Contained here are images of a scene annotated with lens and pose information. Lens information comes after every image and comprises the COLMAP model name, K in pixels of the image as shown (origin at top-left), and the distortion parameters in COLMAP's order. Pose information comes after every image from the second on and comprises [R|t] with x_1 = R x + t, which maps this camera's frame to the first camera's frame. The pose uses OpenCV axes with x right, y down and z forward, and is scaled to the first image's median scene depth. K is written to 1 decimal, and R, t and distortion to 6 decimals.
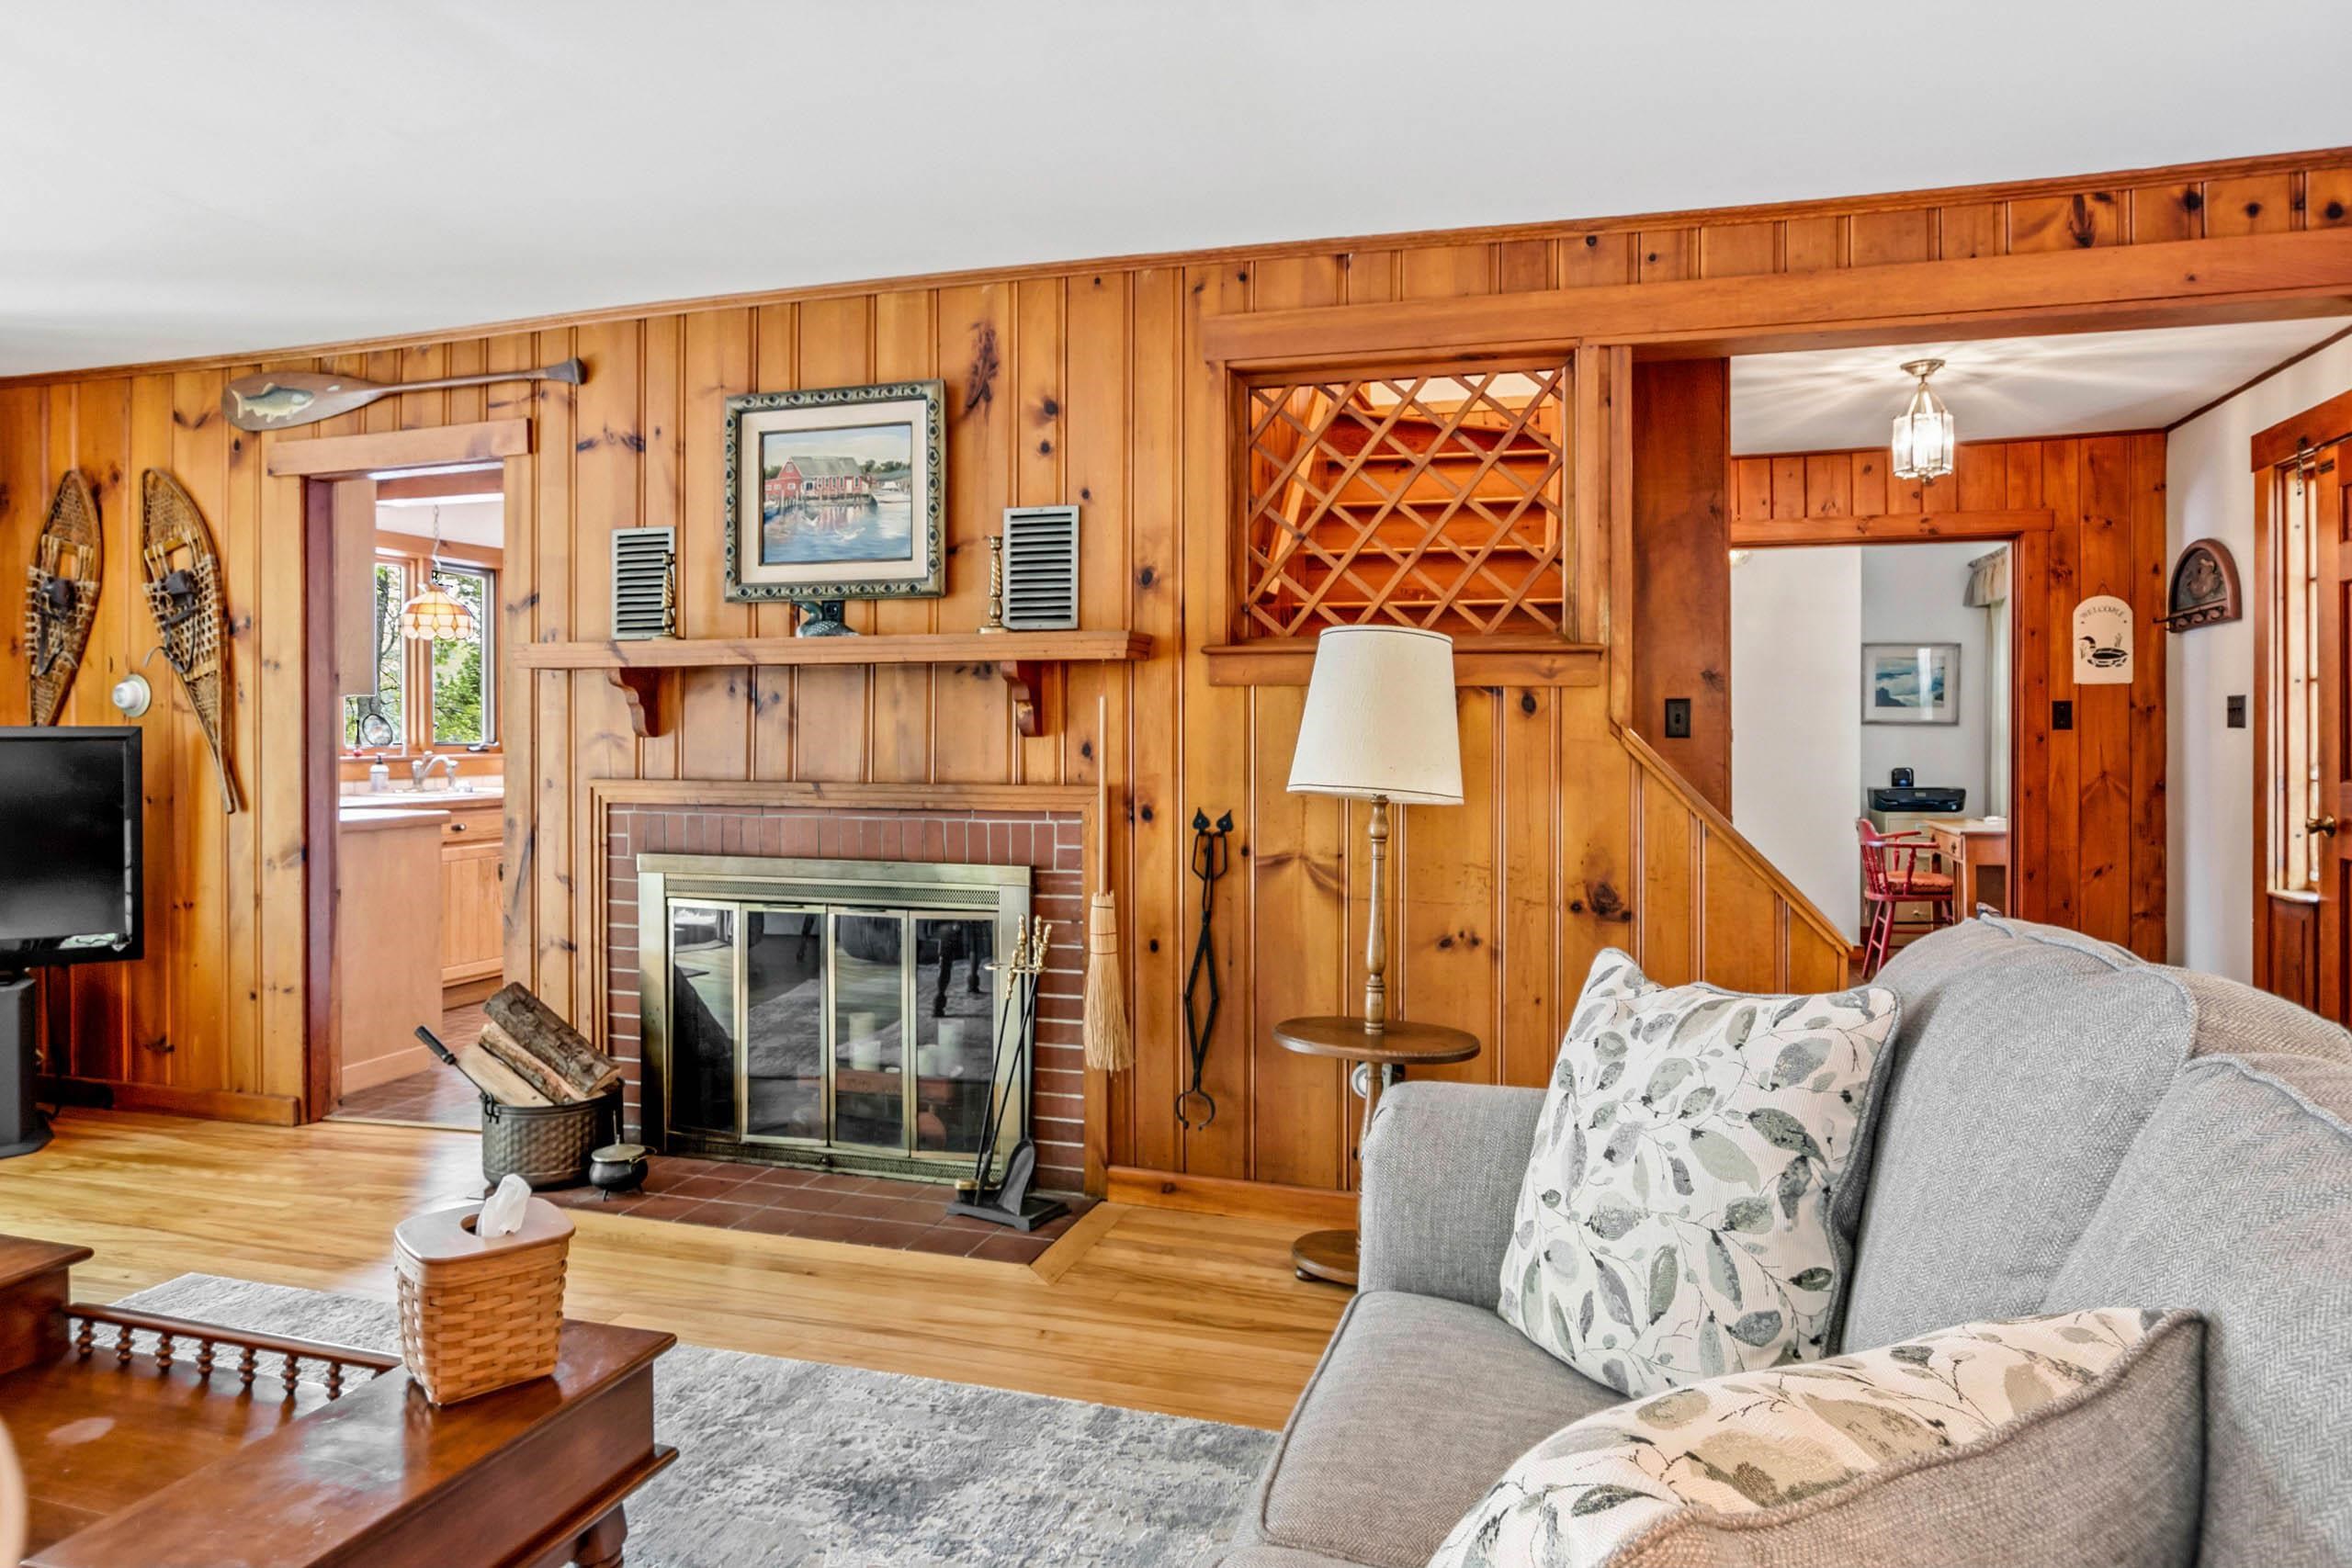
lens RADIAL K [[1468.6, 0, 1177.2], [0, 1468.6, 733.9], [0, 0, 1]] dist [-0.021689, 0.005177]
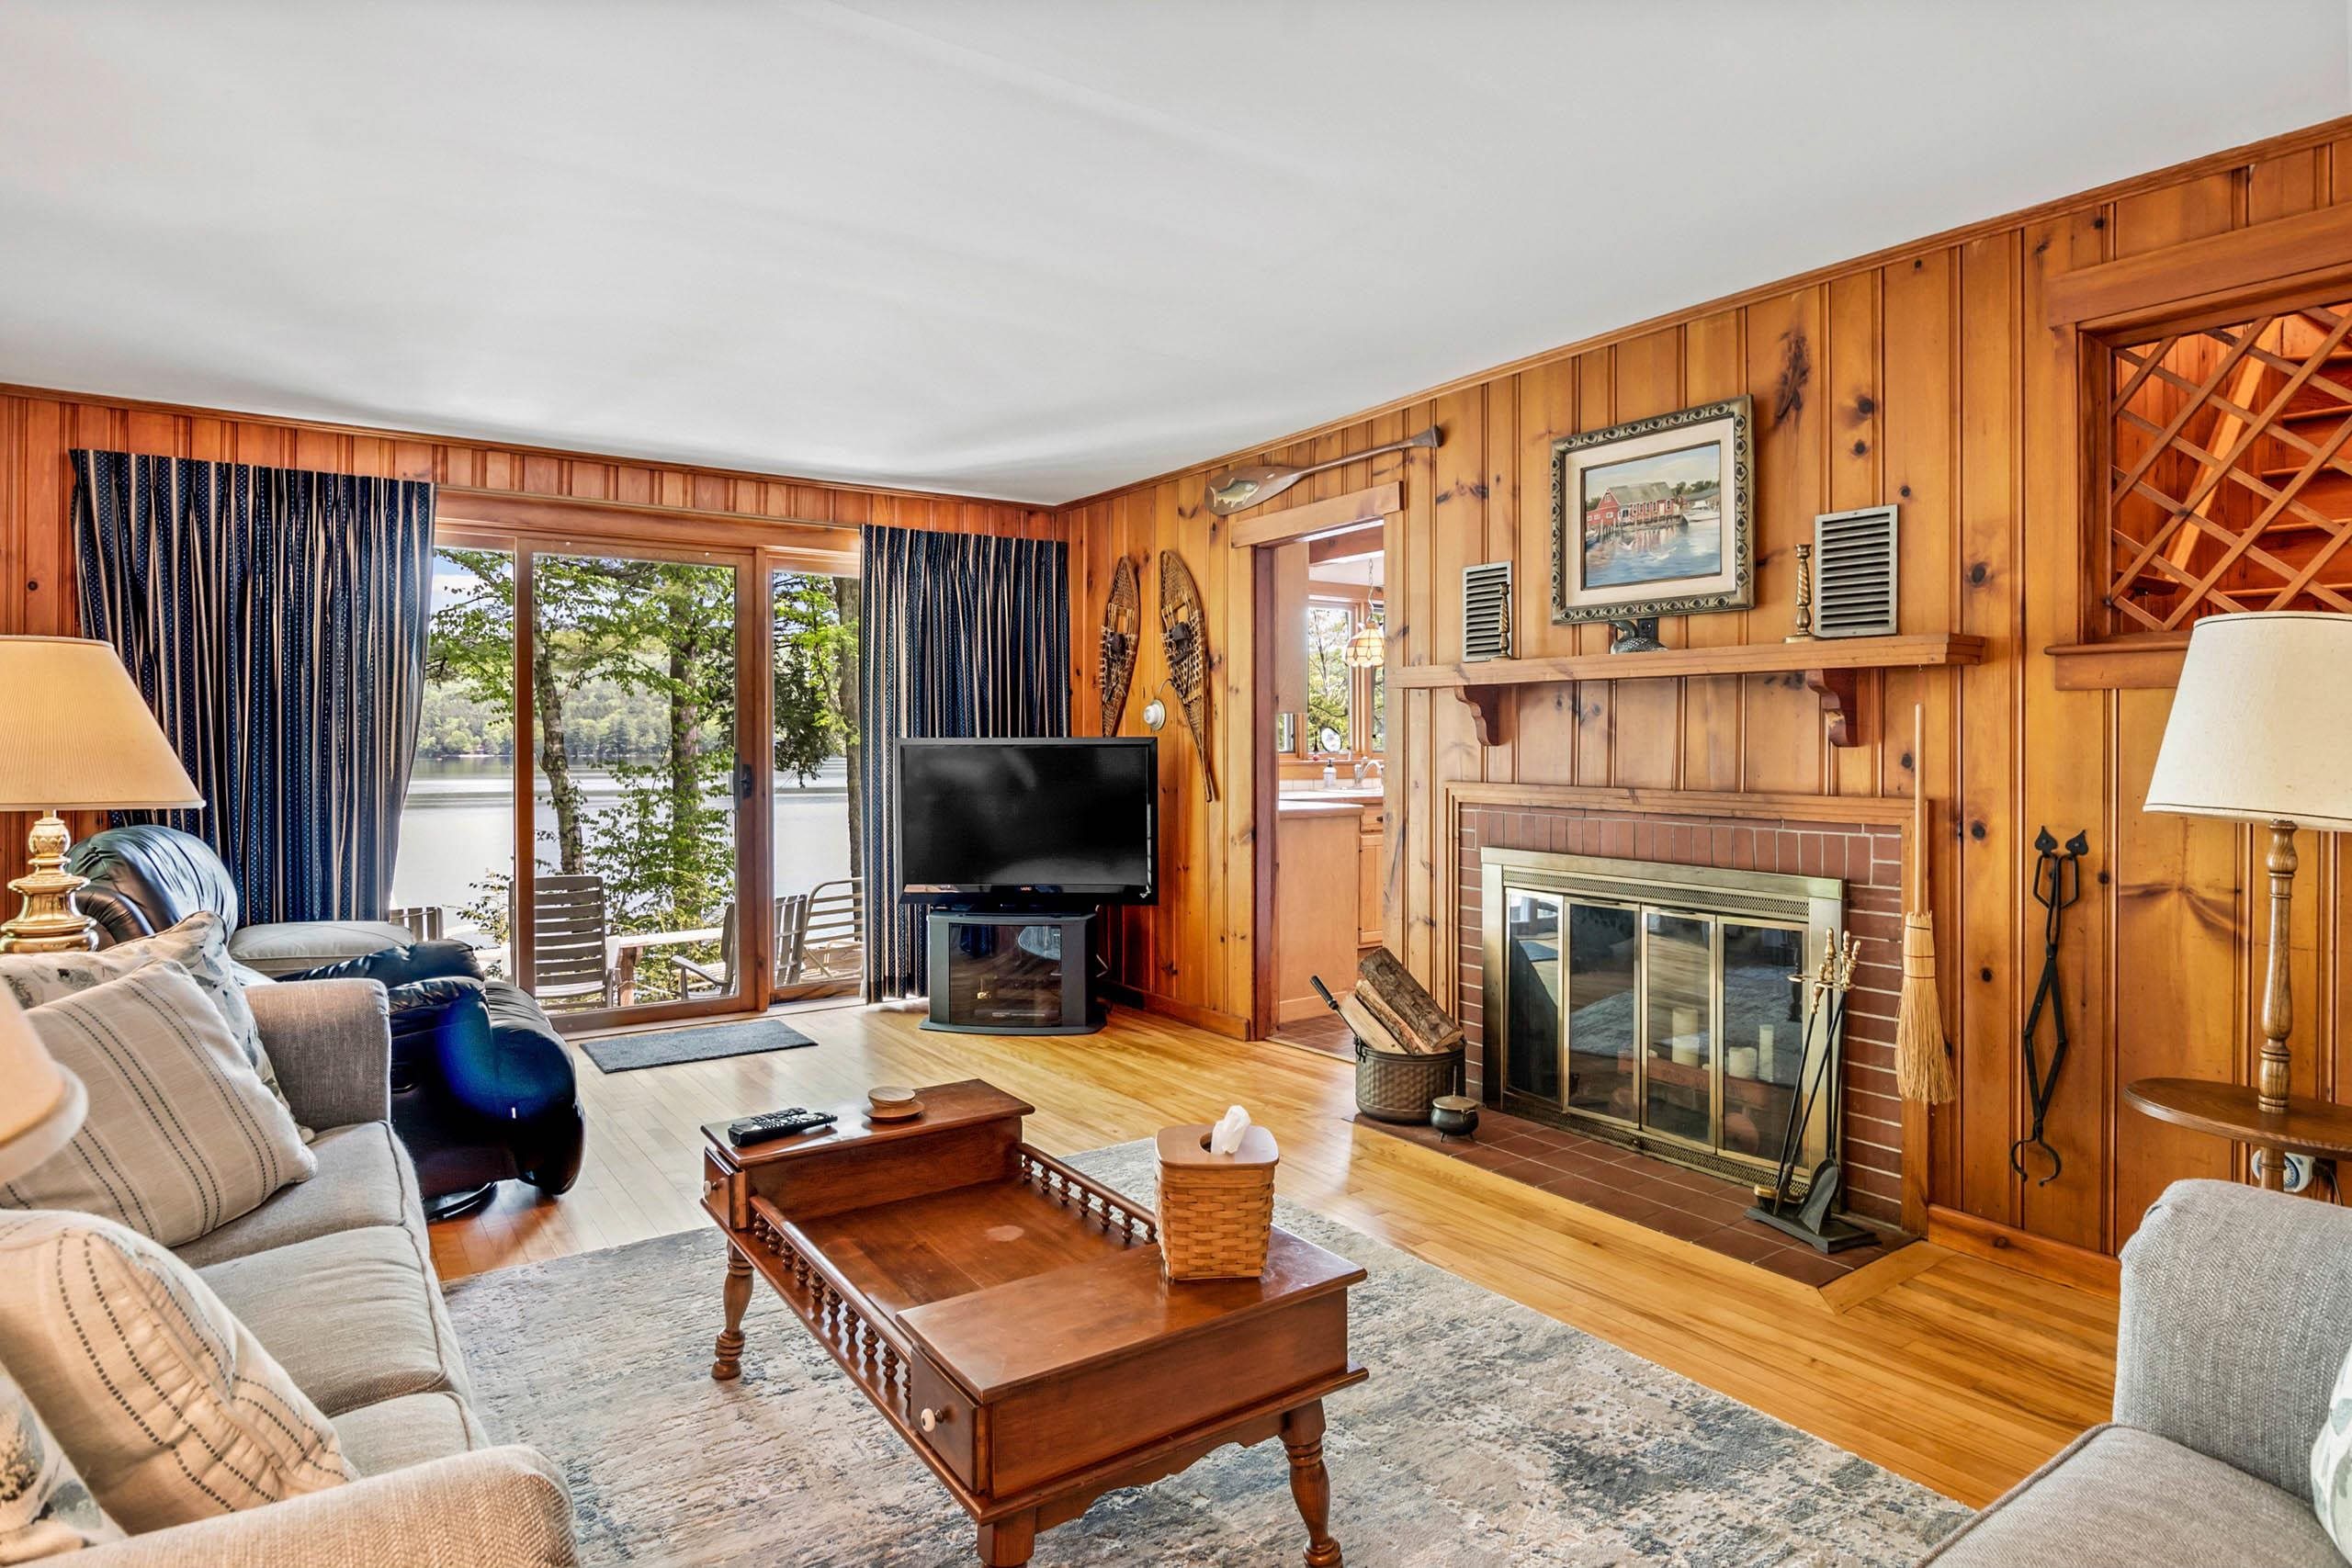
lens RADIAL K [[1290.5, 0, 1183.3], [0, 1290.5, 742.3], [0, 0, 1]] dist [-0.019675, 0.002610]
pose [[0.788094, 0.001319, -0.615554, 0.080066], [-0.001608, 0.999999, 0.000084, -0.000365], [0.615553, 0.000924, 0.788095, 0.059139]]
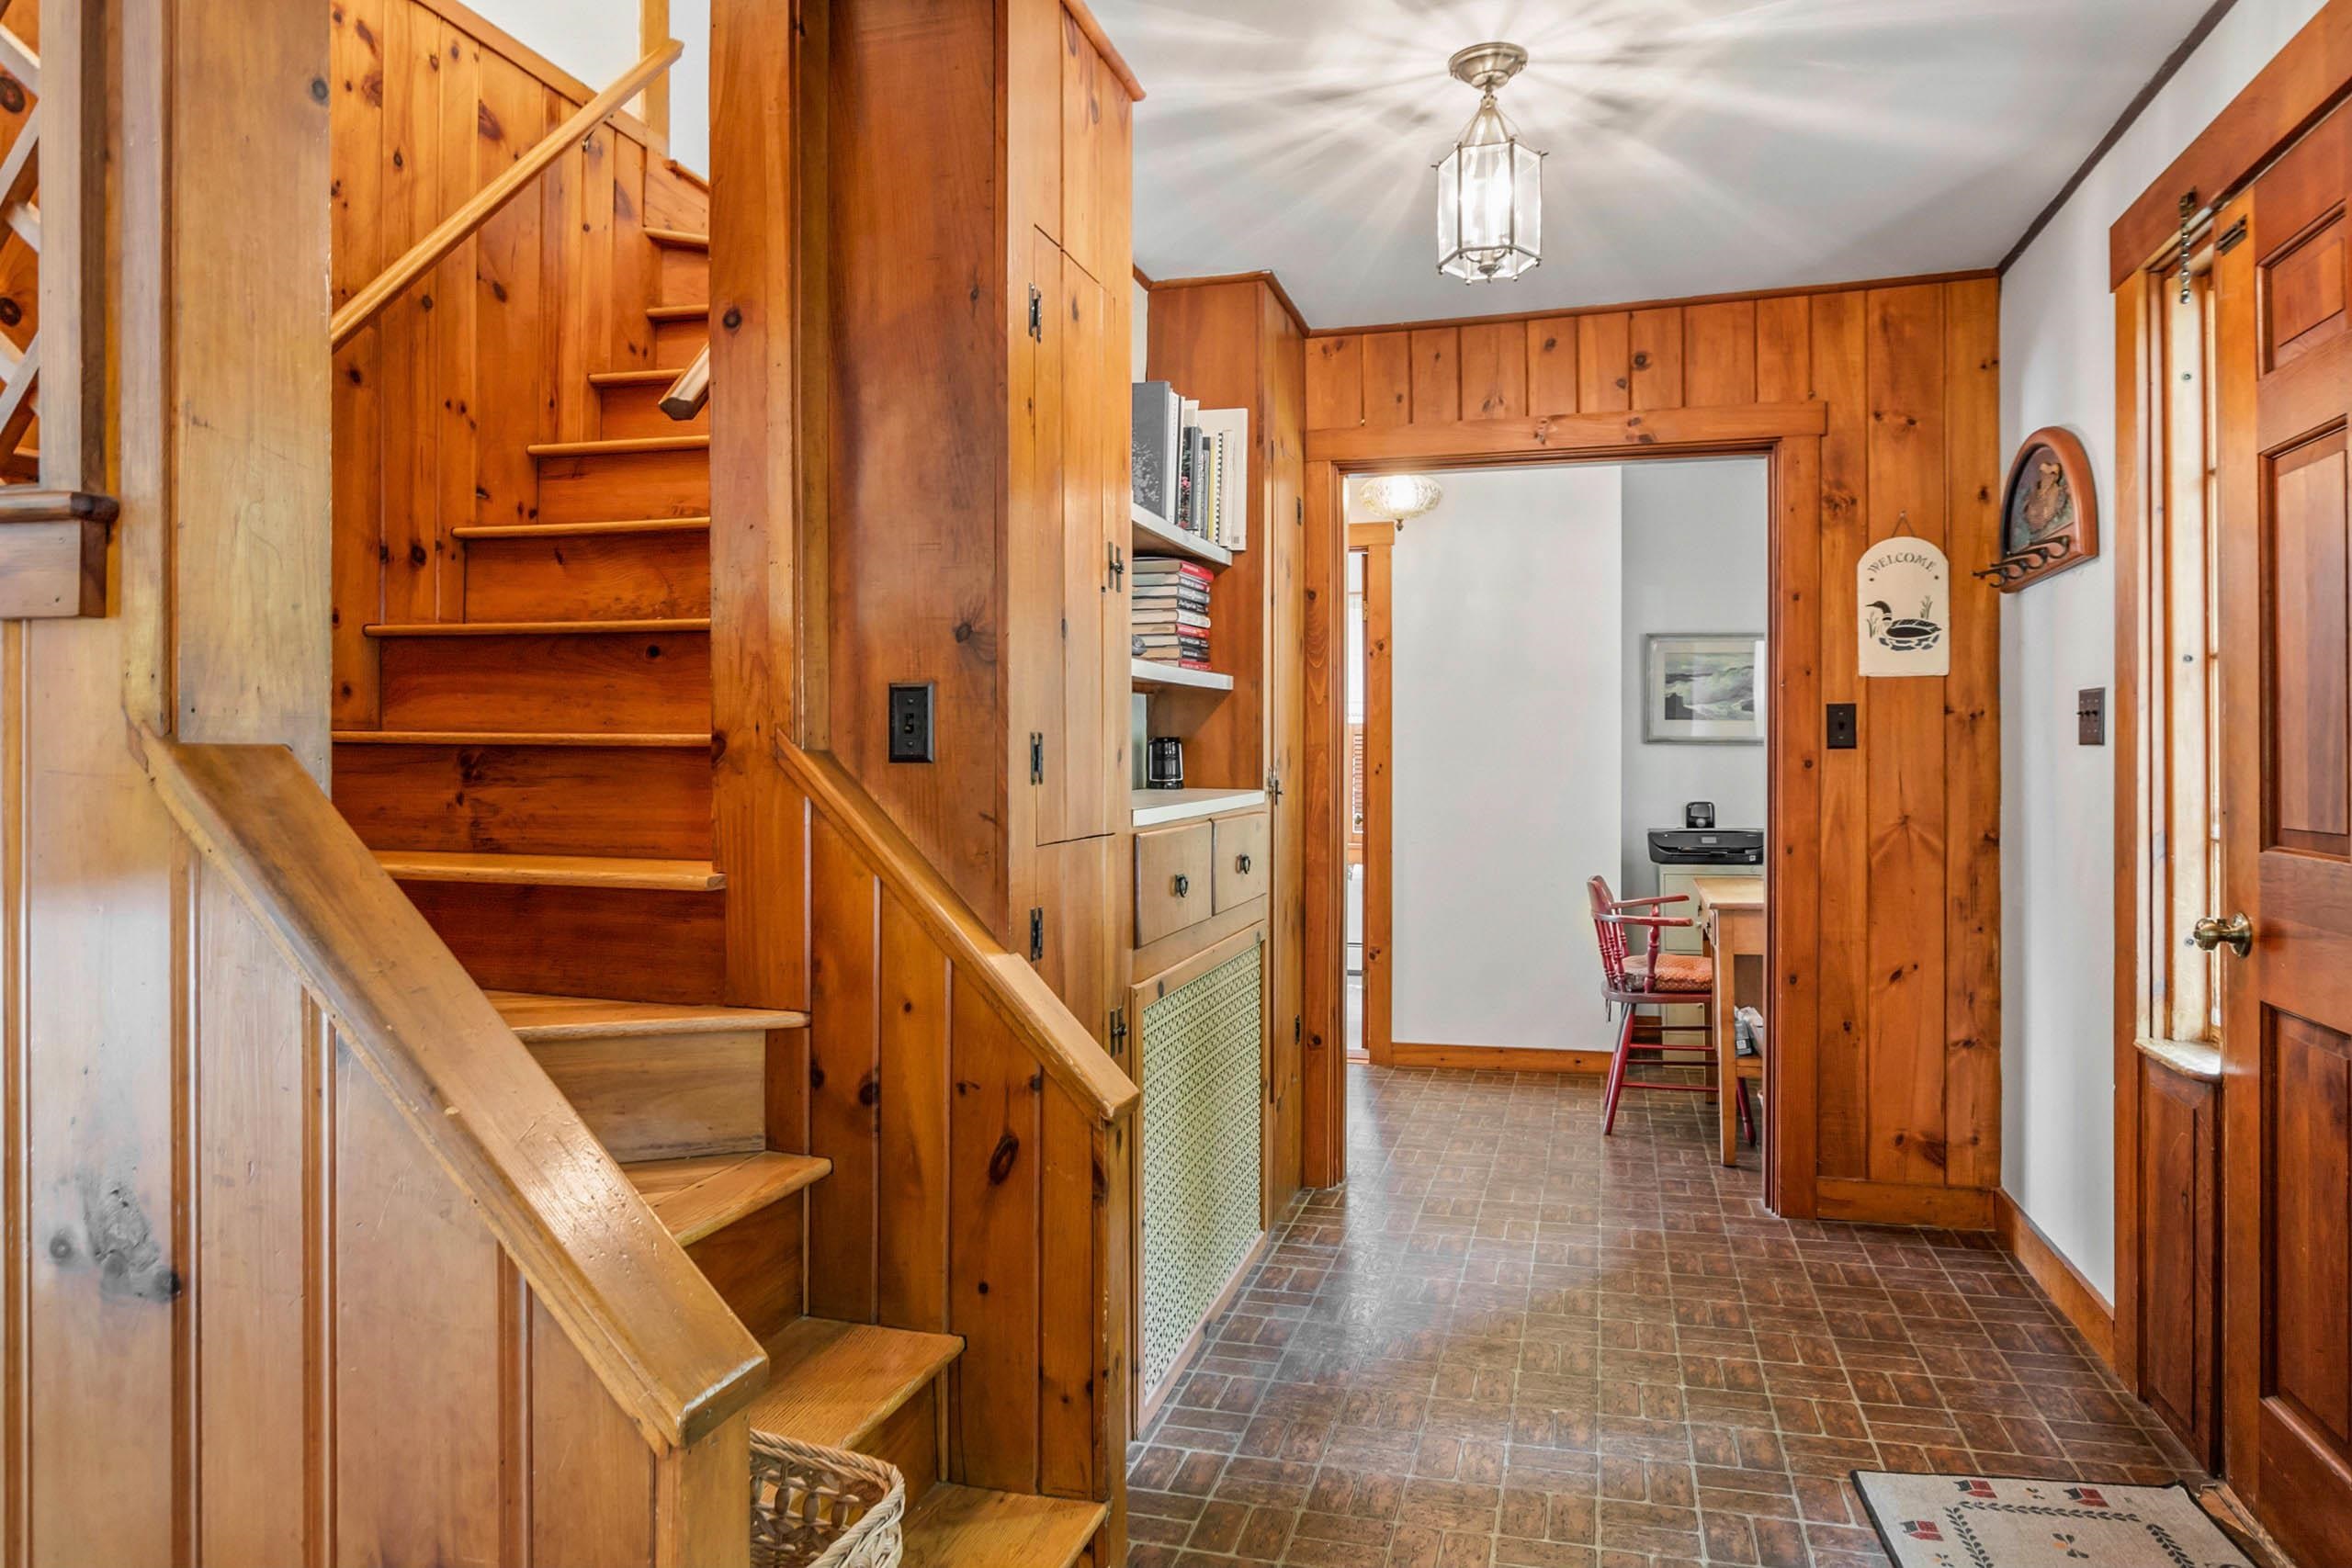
lens RADIAL K [[1492.5, 0, 1172.8], [0, 1492.5, 750.8], [0, 0, 1]] dist [-0.020528, -0.000313]
pose [[0.999603, -0.001120, 0.028139, 0.251882], [0.001236, 0.999991, -0.004104, 0.000052], [-0.028135, 0.004137, 0.999596, 0.306398]]
